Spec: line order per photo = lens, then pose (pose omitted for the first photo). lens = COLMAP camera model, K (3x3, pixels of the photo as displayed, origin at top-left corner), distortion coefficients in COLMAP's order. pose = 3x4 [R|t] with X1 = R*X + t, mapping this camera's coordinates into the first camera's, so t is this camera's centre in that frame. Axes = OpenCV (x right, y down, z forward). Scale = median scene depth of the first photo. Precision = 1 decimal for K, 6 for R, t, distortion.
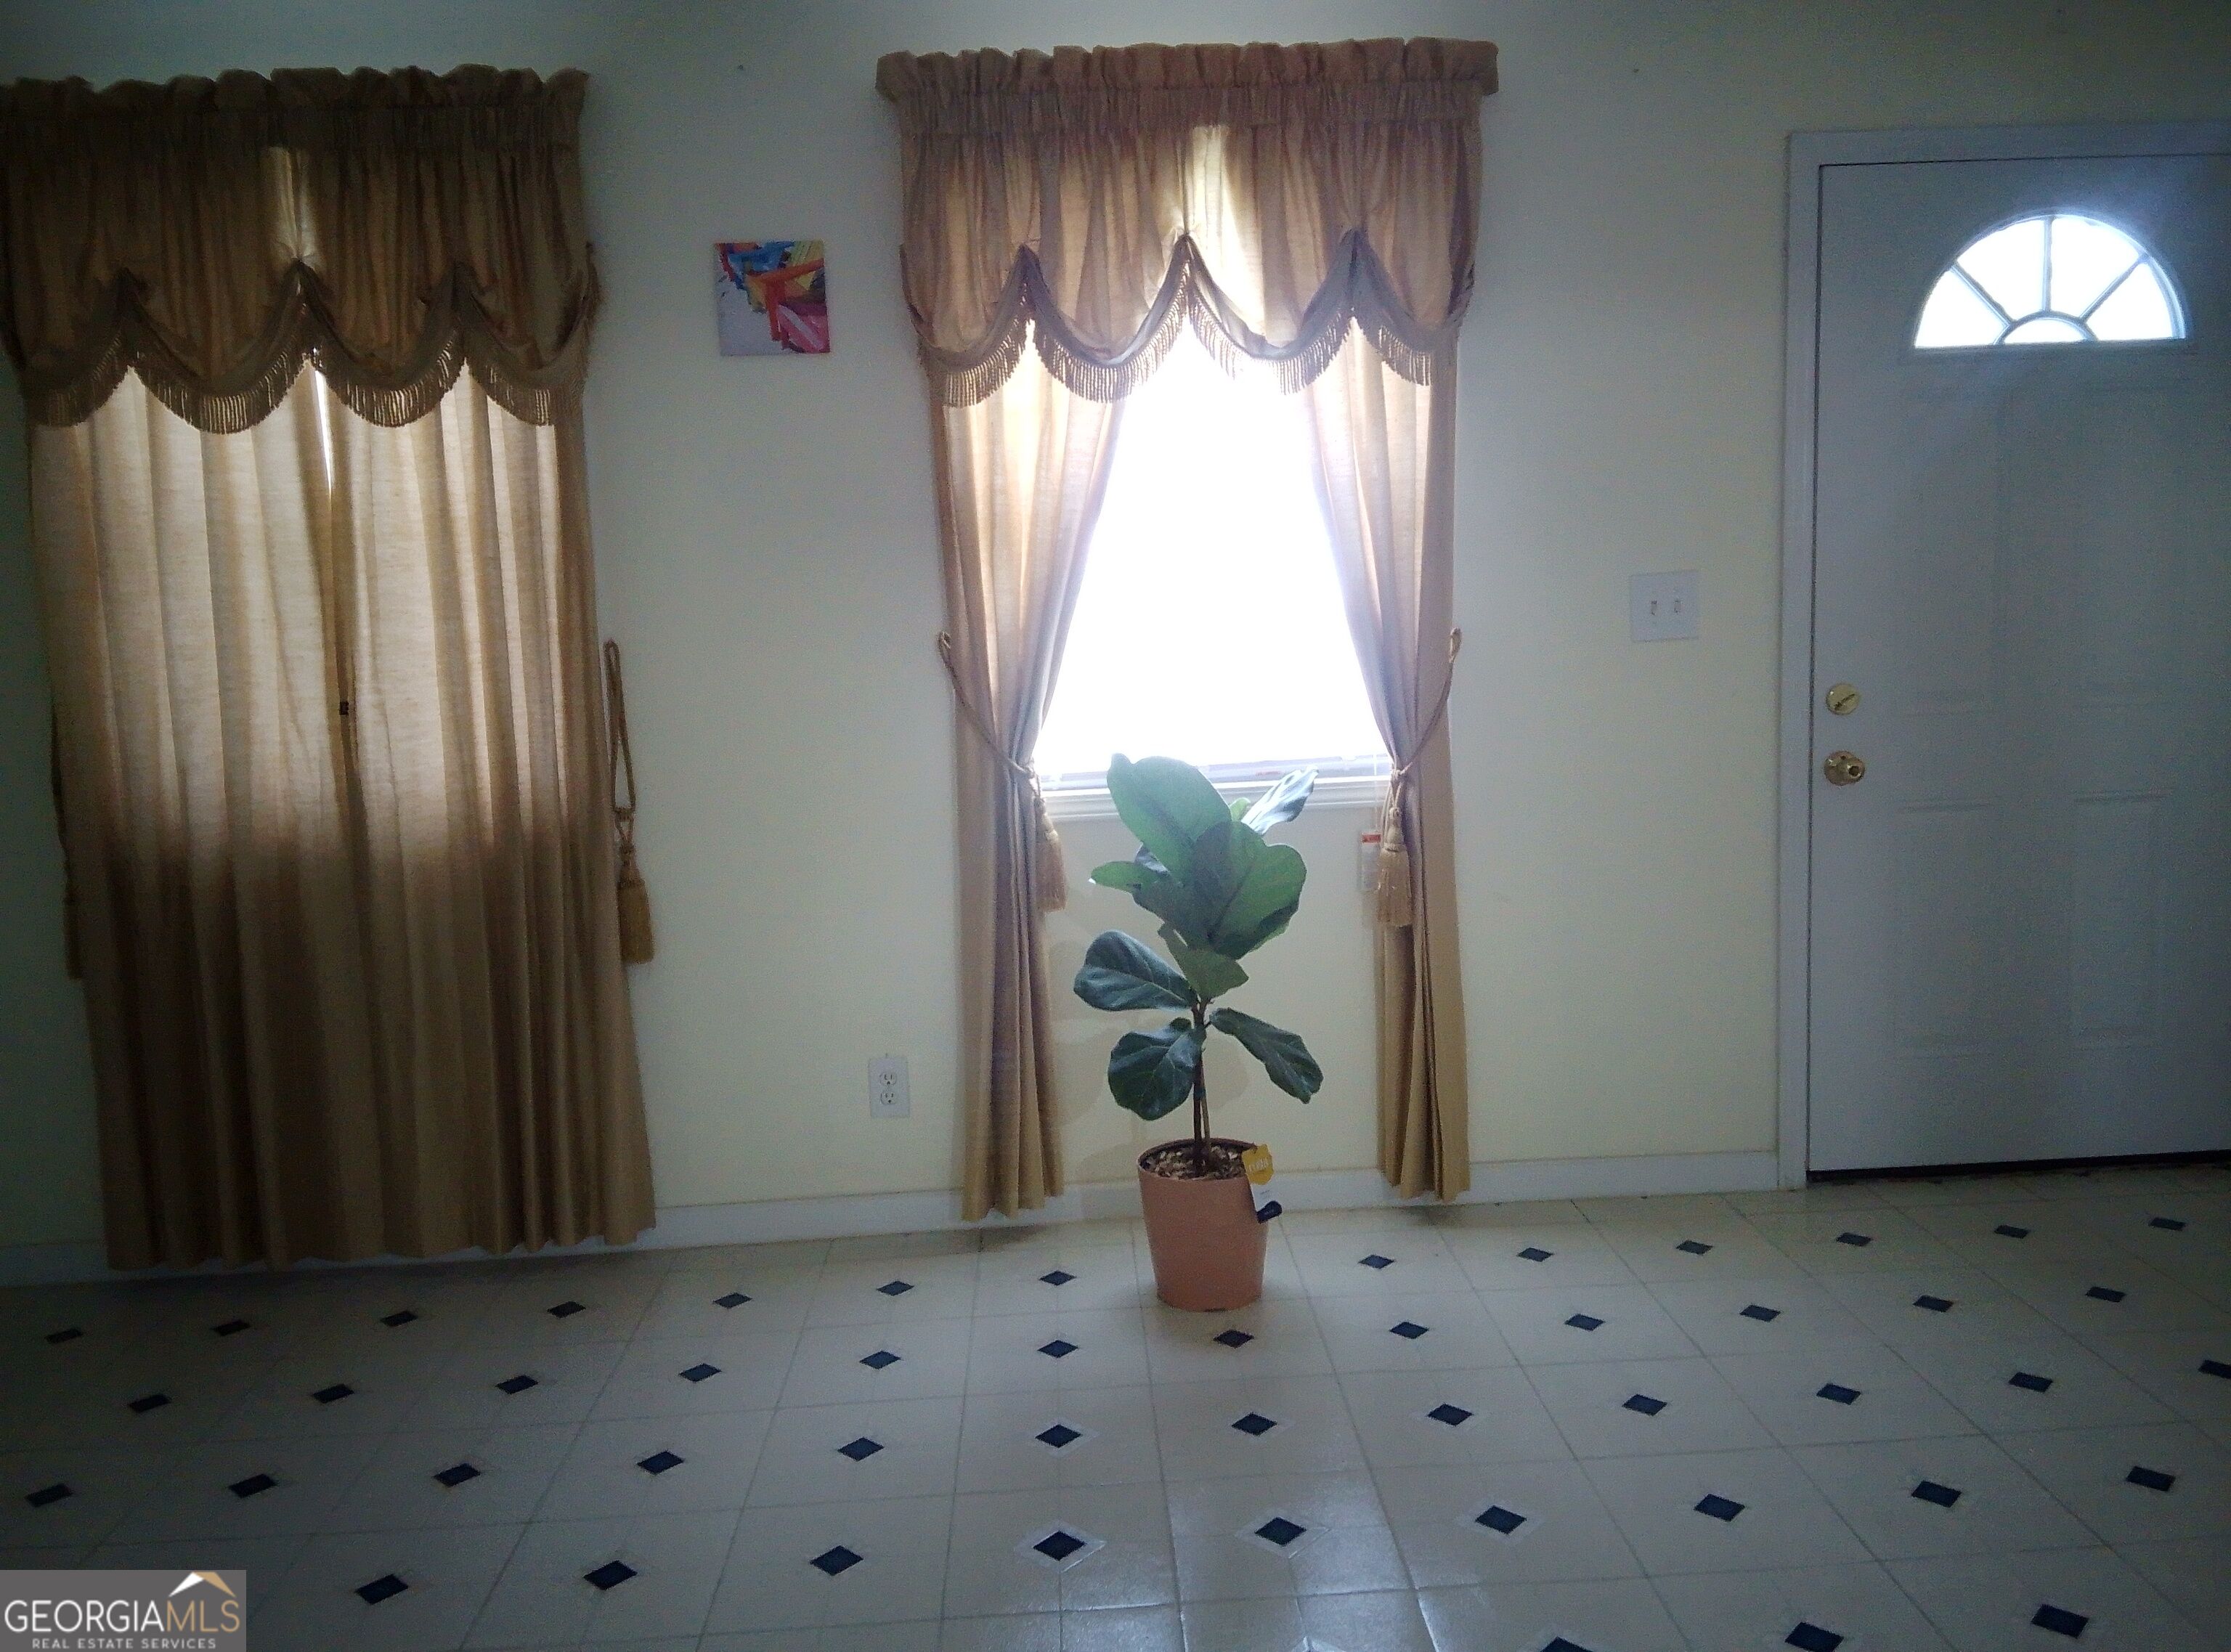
lens RADIAL K [[1777.9, 0, 1115.5], [0, 1777.9, 815.4], [0, 0, 1]] dist [0.164951, -0.266761]
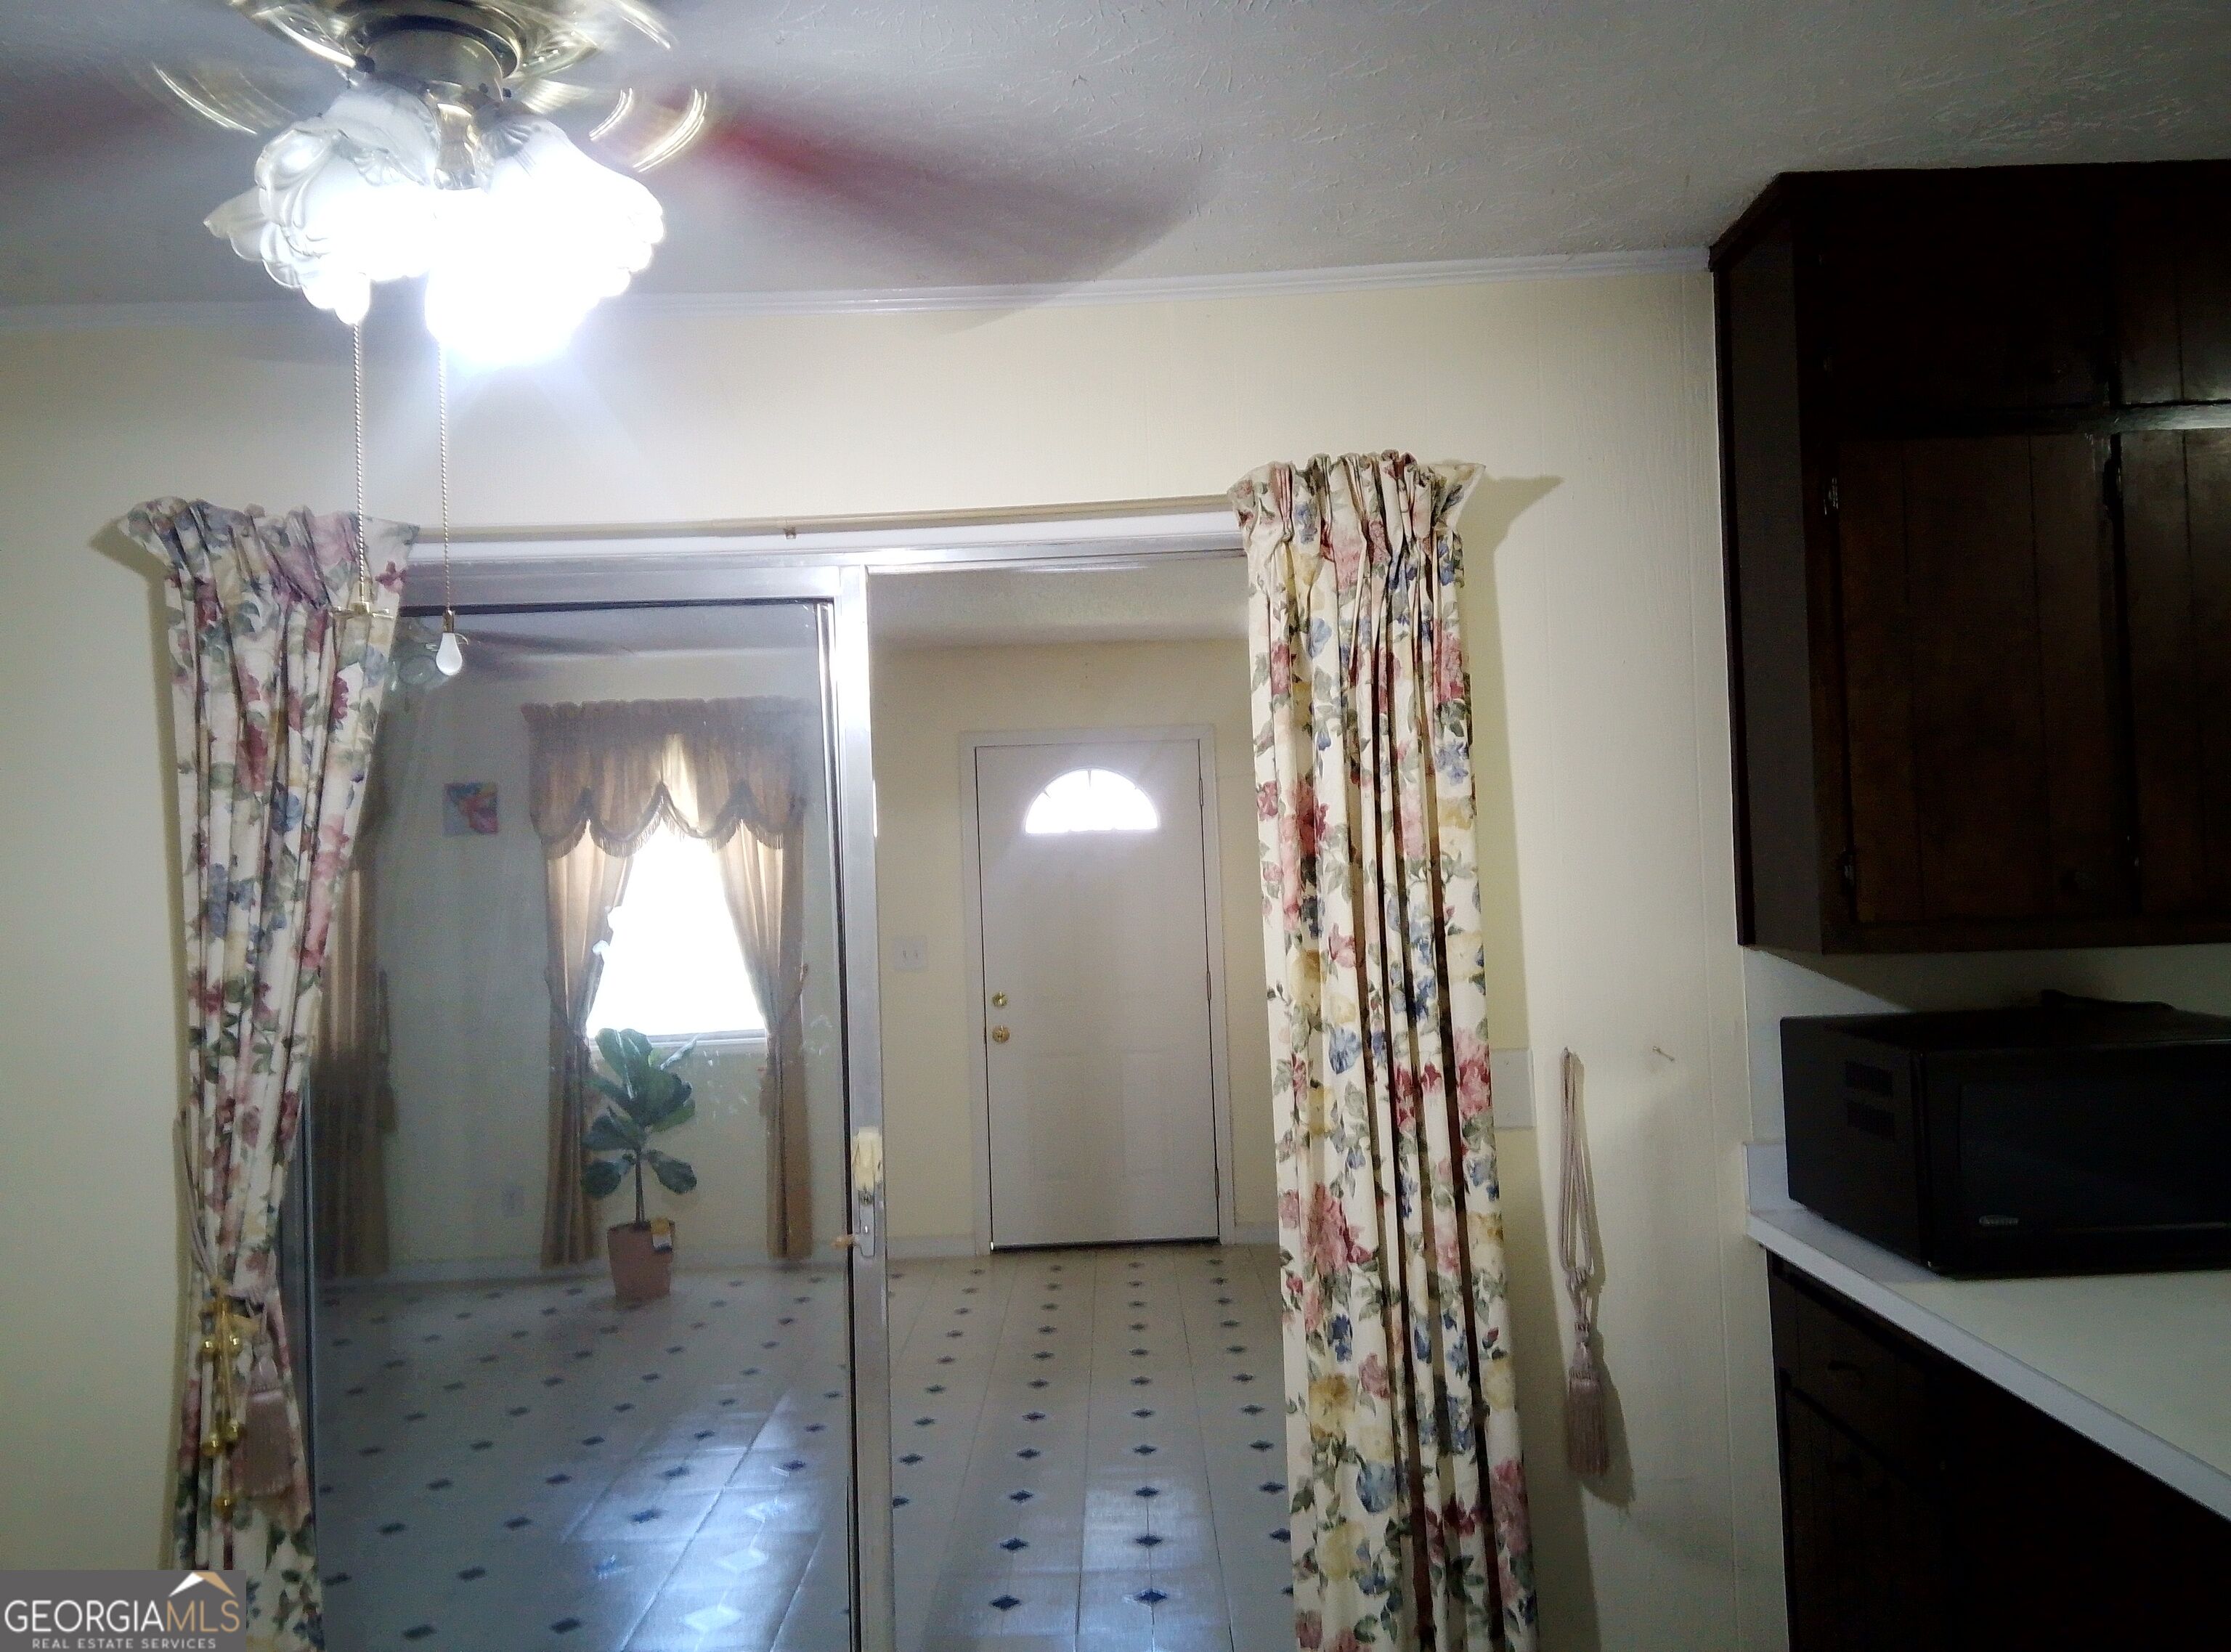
lens RADIAL K [[1777.9, 0, 1115.5], [0, 1777.9, 815.4], [0, 0, 1]] dist [0.164951, -0.266761]
pose [[0.998905, 0.000987, -0.046774, 0.670224], [-0.008654, 0.986423, -0.163999, 0.061245], [0.045977, 0.164224, 0.985351, -1.058527]]
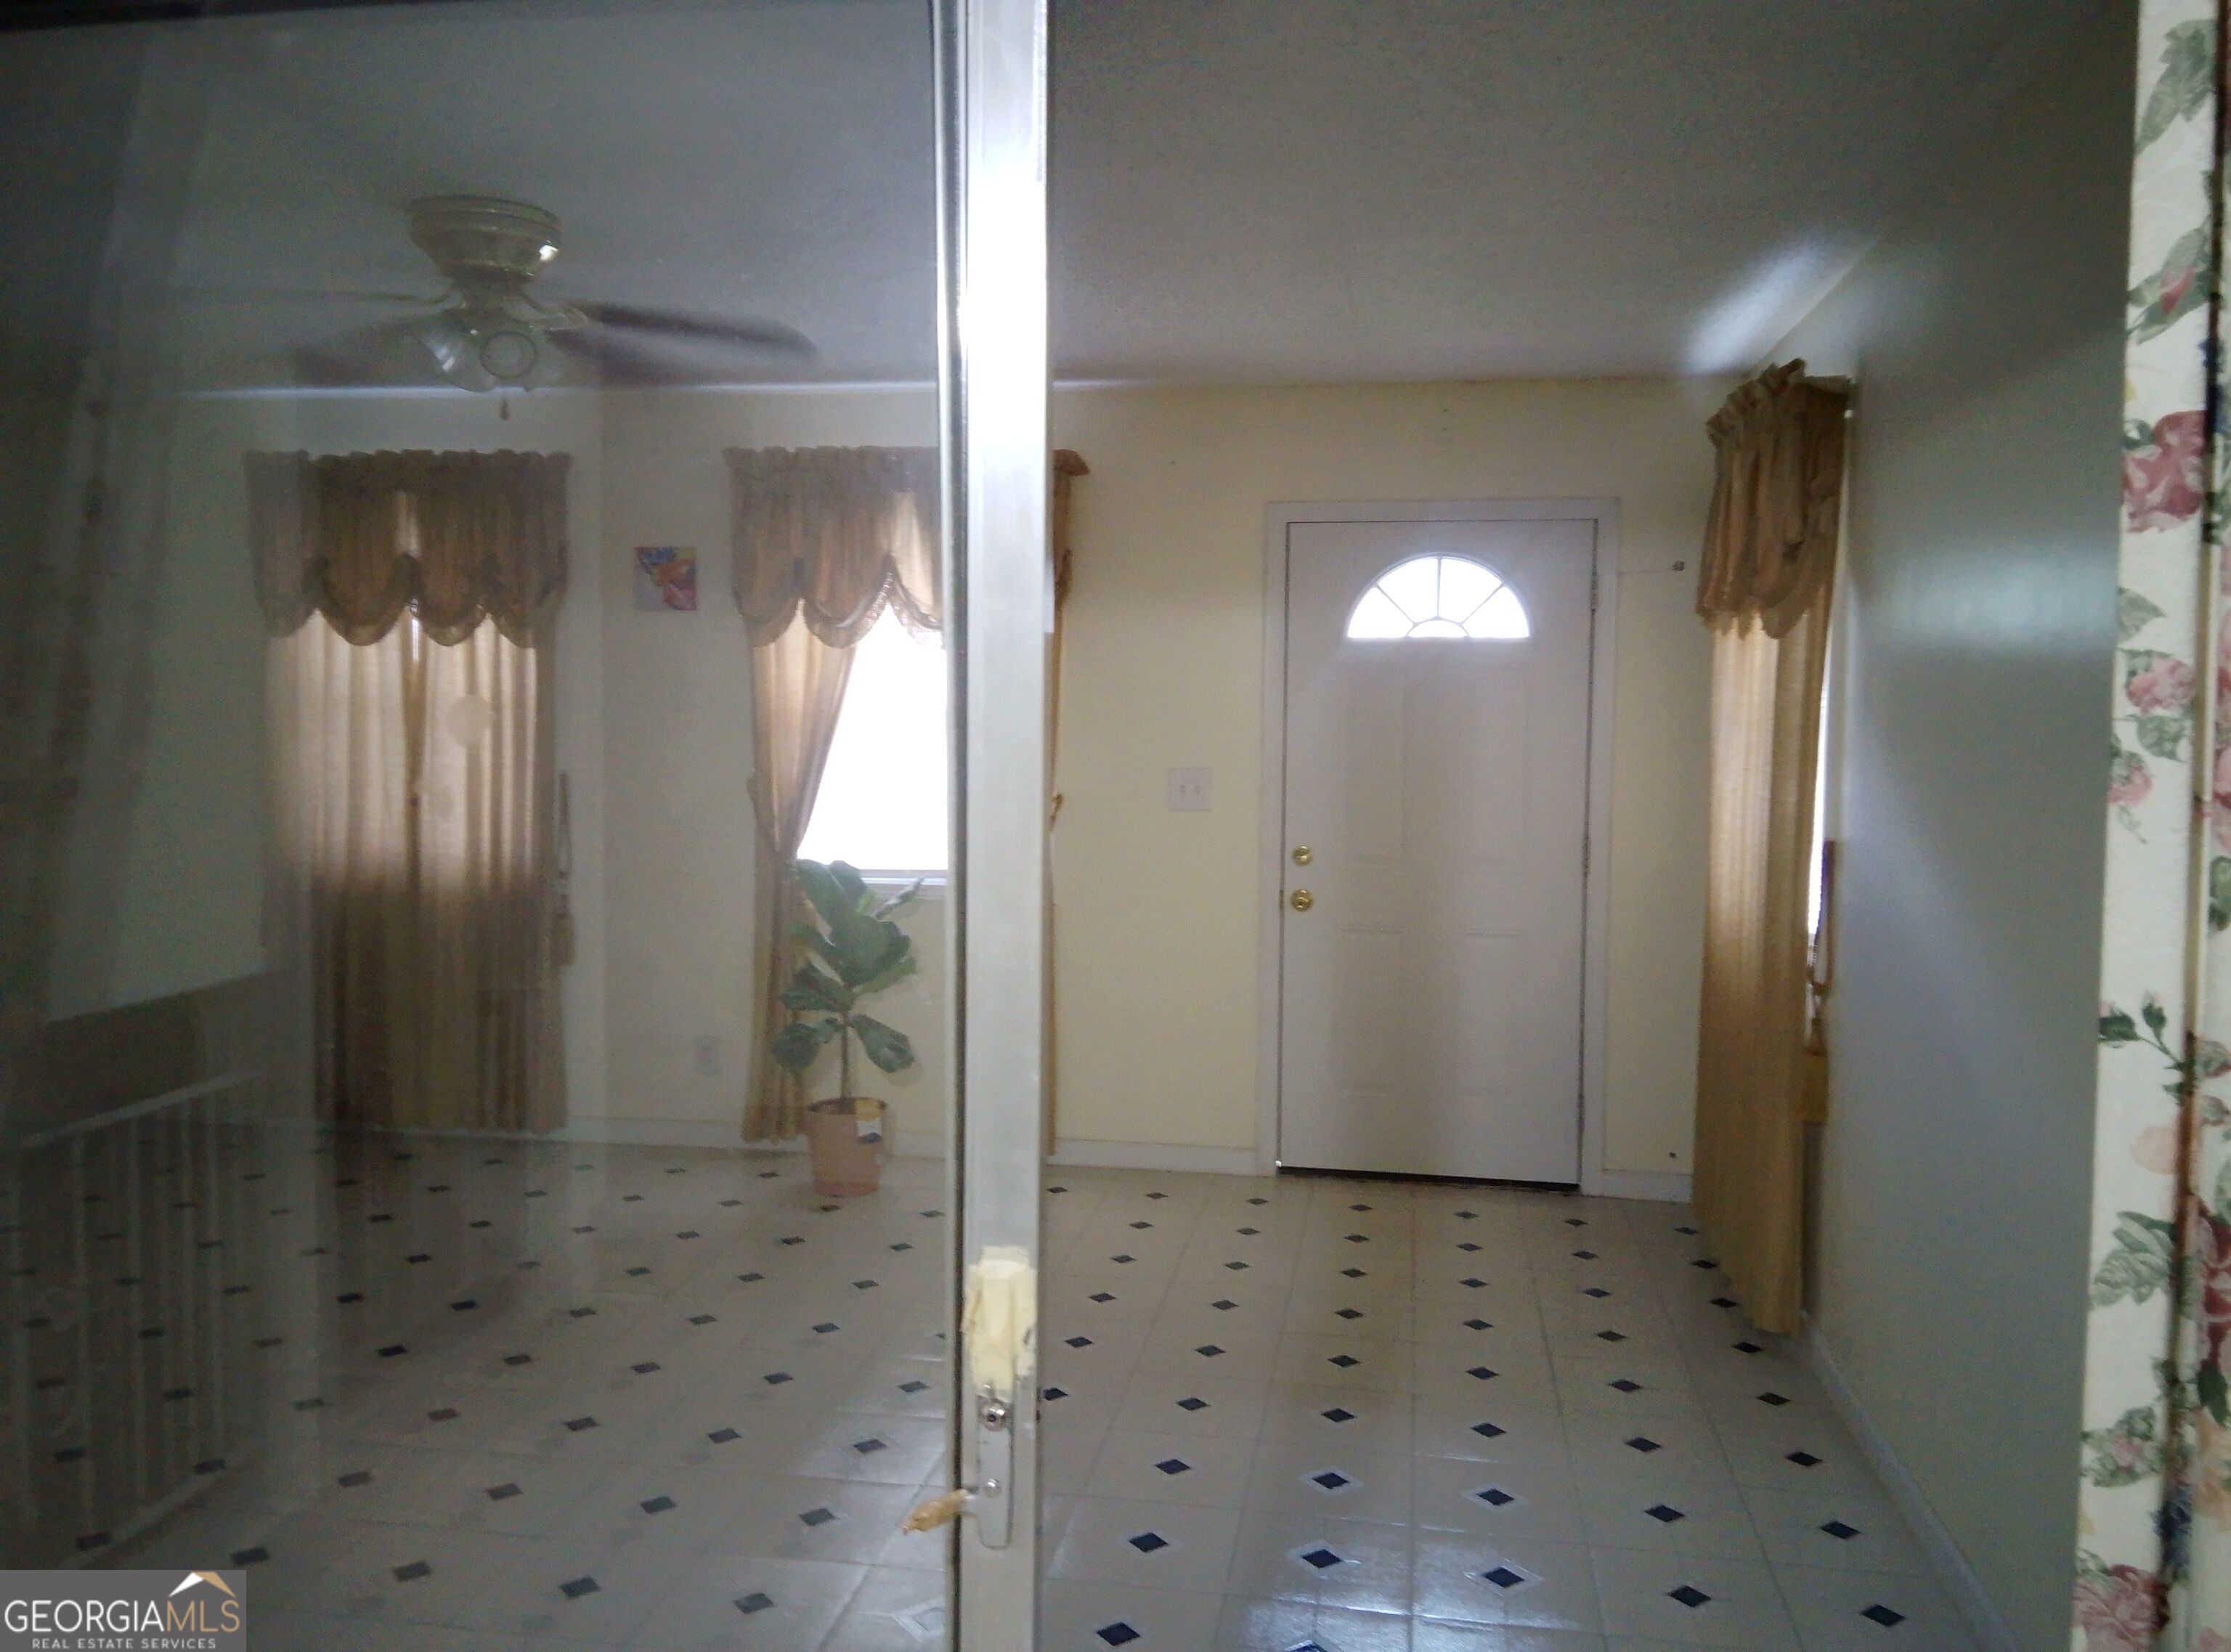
lens RADIAL K [[1777.9, 0, 1115.5], [0, 1777.9, 815.4], [0, 0, 1]] dist [0.164951, -0.266761]
pose [[0.975593, 0.064065, -0.210033, 0.606009], [-0.078140, 0.995171, -0.059406, 0.004073], [0.205213, 0.074368, 0.975888, -0.564475]]
